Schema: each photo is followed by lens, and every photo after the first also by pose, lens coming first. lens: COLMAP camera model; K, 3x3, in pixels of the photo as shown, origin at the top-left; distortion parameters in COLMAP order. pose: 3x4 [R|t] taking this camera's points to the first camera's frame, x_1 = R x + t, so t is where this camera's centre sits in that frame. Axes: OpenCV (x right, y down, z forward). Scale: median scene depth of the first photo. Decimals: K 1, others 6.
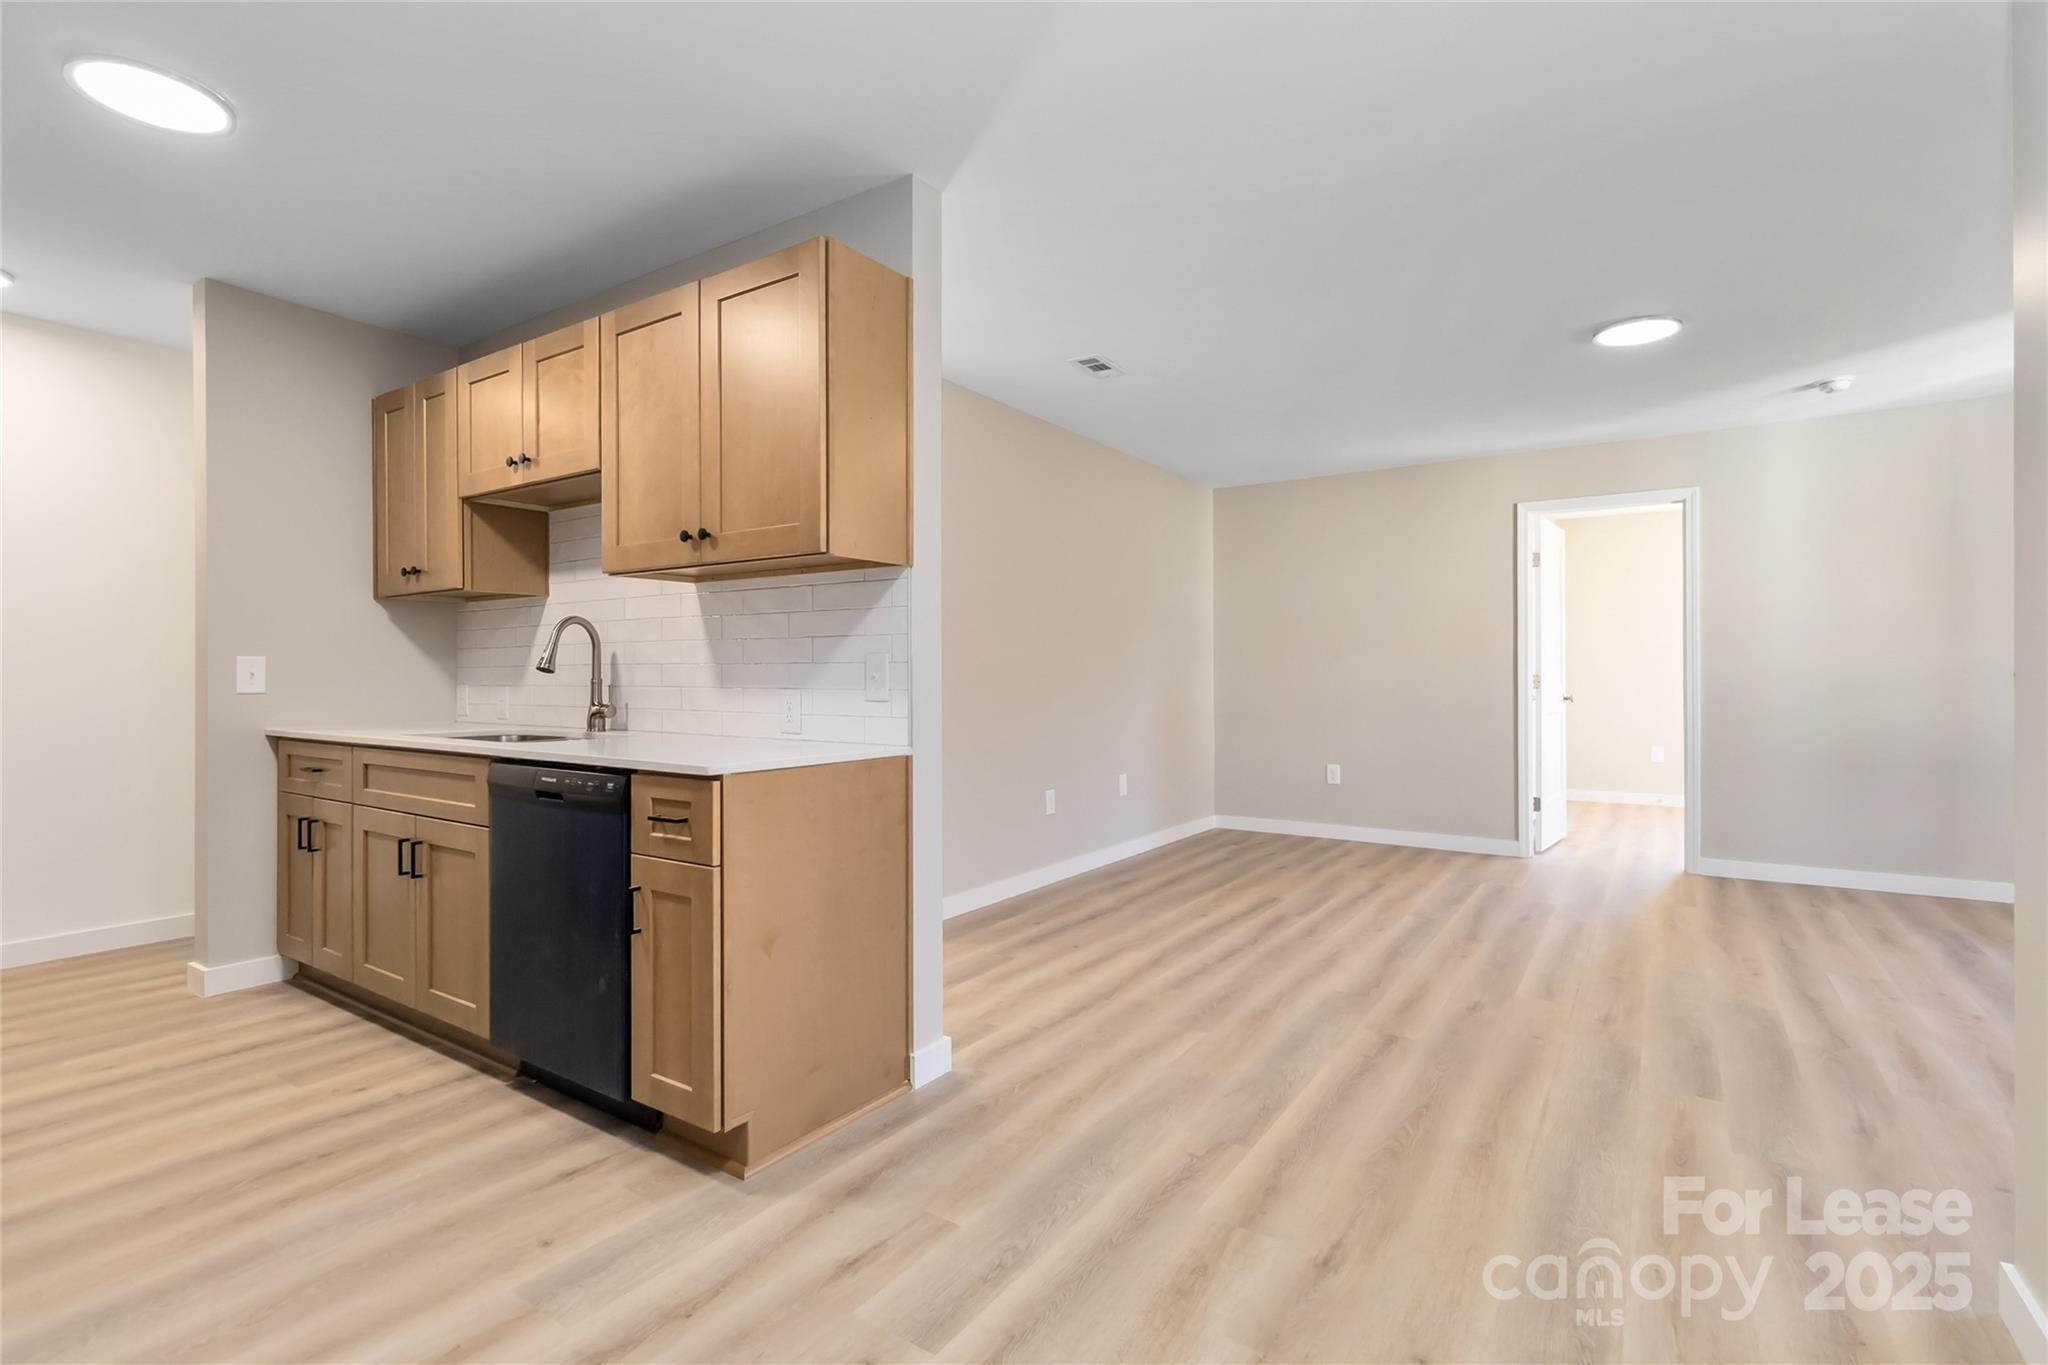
lens RADIAL K [[955.2, 0, 1024.0], [0, 955.2, 682.5], [0, 0, 1]] dist [0.000425, -0.000079]
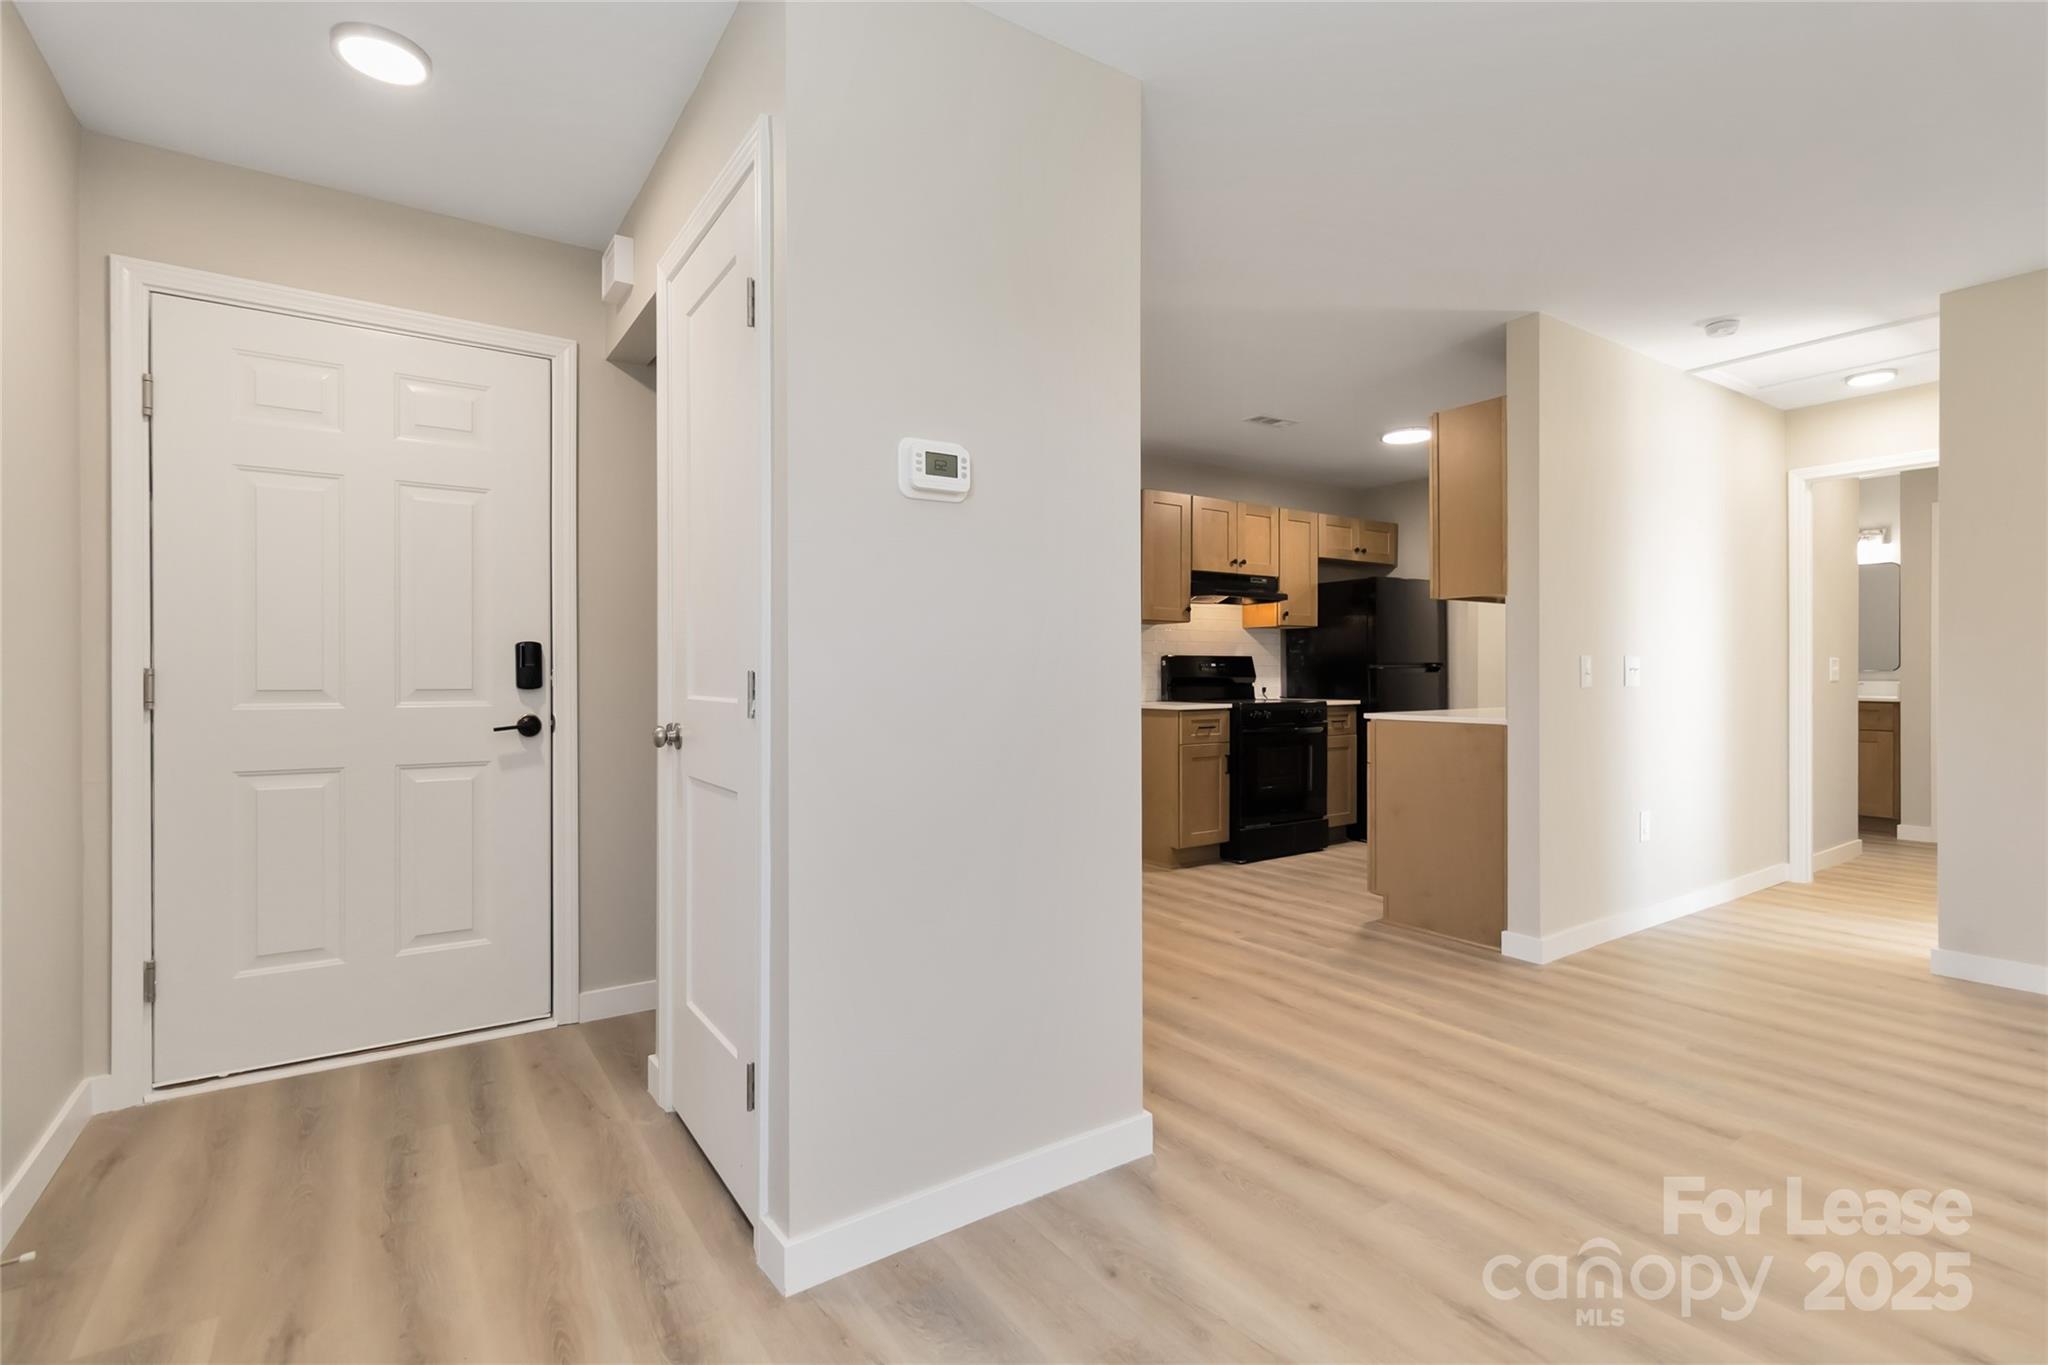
lens RADIAL K [[952.6, 0, 1025.7], [0, 952.6, 677.1], [0, 0, 1]] dist [-0.002217, -0.000625]
pose [[-0.376237, 0.003138, -0.926518, 0.727019], [-0.004318, 0.999977, 0.005140, -0.000260], [0.926513, 0.005934, -0.376215, 0.421371]]
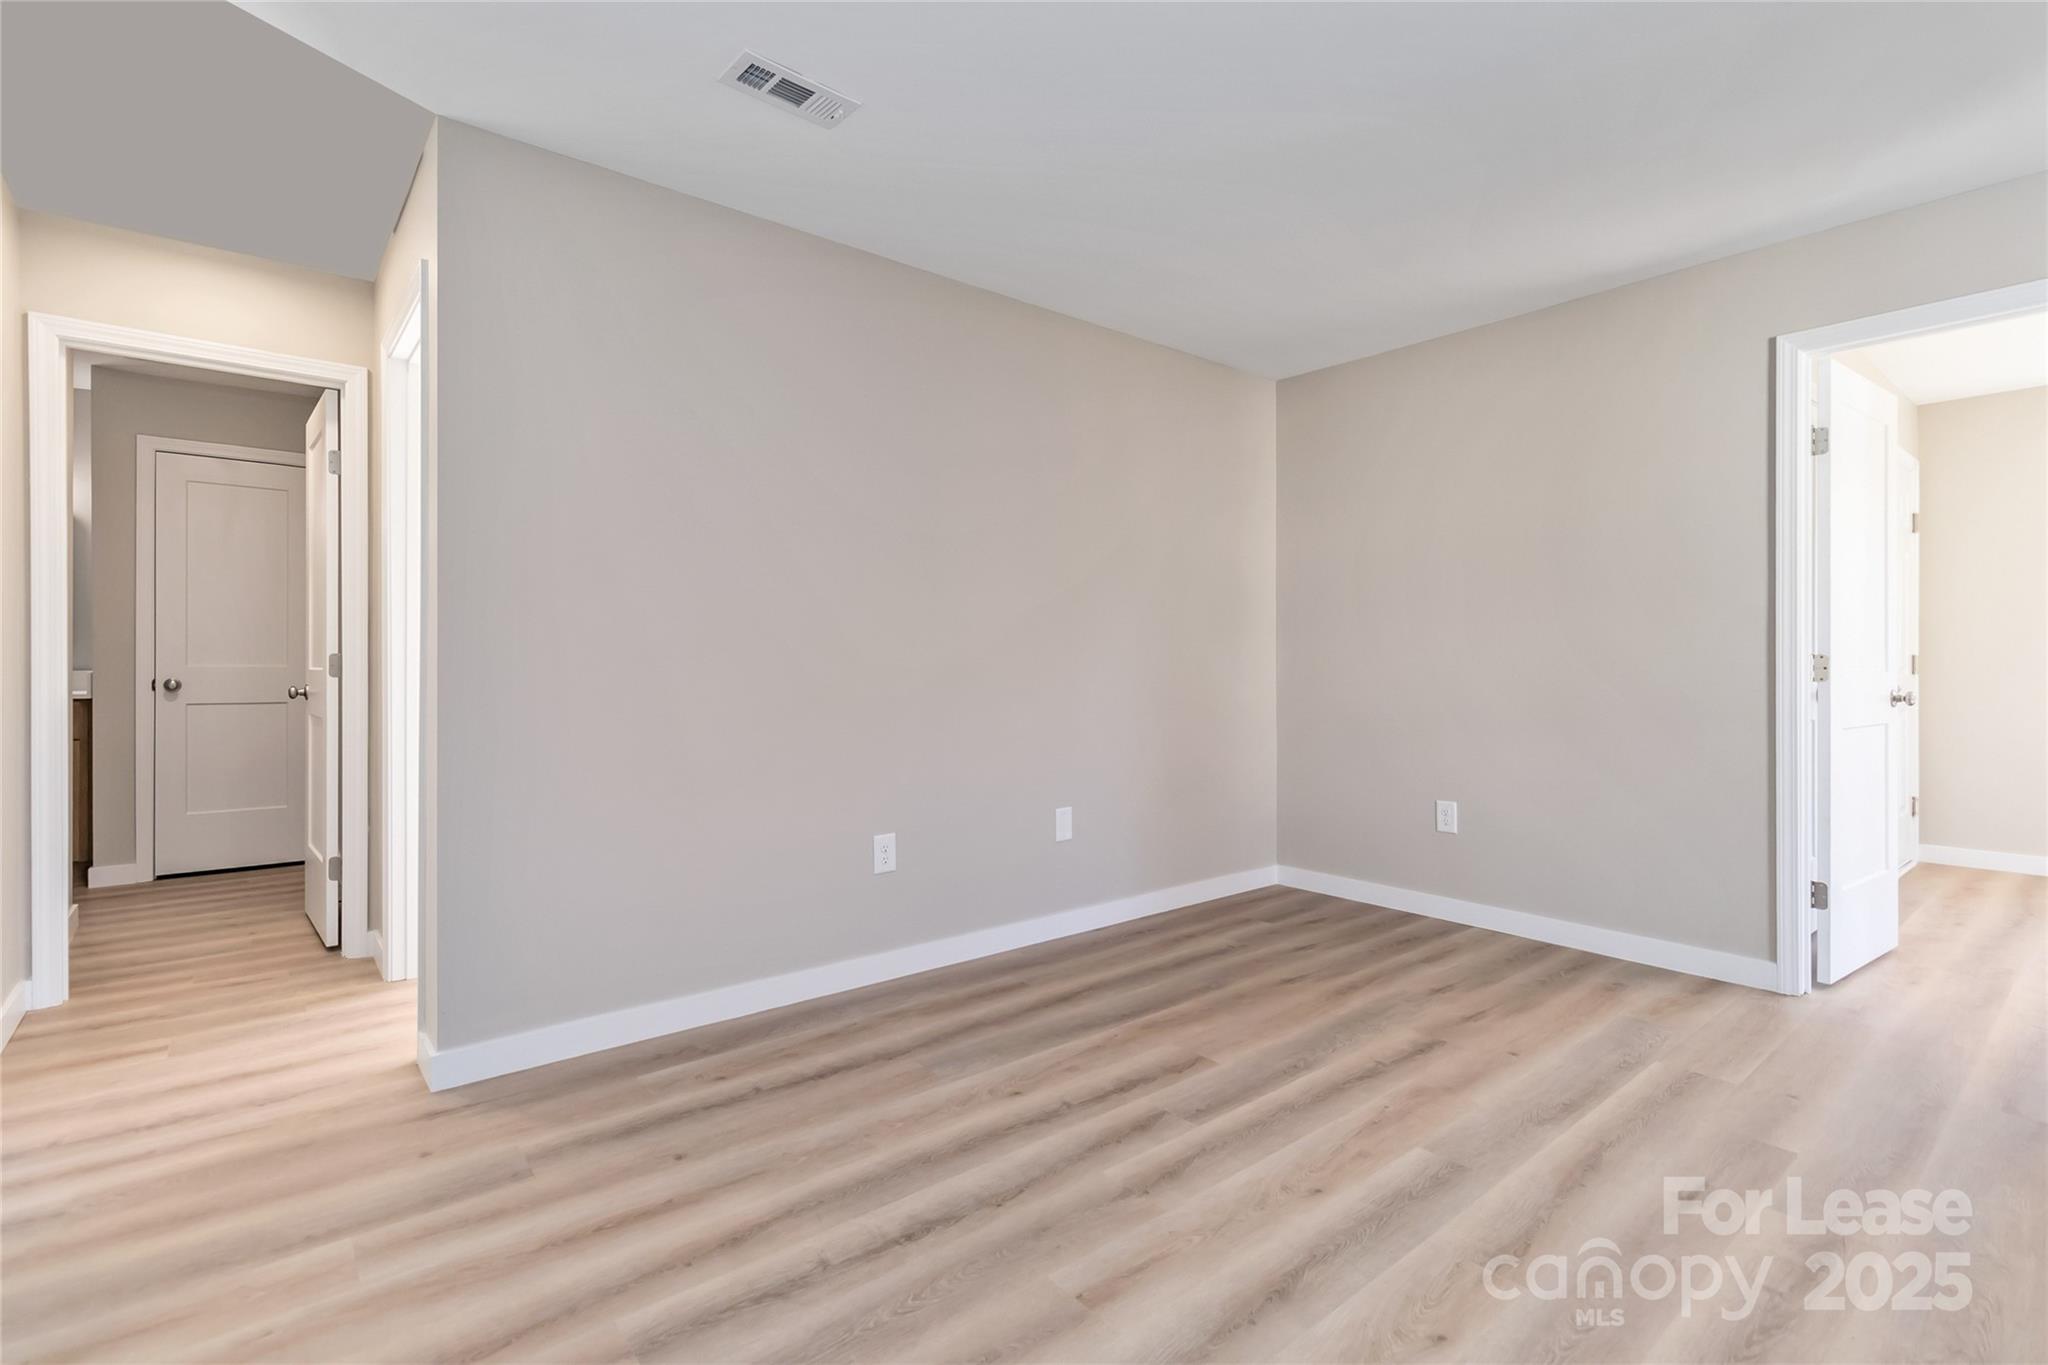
lens RADIAL K [[952.1, 0, 1030.9], [0, 952.1, 669.8], [0, 0, 1]] dist [-0.004467, -0.000586]
pose [[0.959972, 0.004536, -0.280060, 0.288296], [-0.004379, 0.999990, 0.001185, 0.001950], [0.280062, 0.000089, 0.959982, 0.402610]]
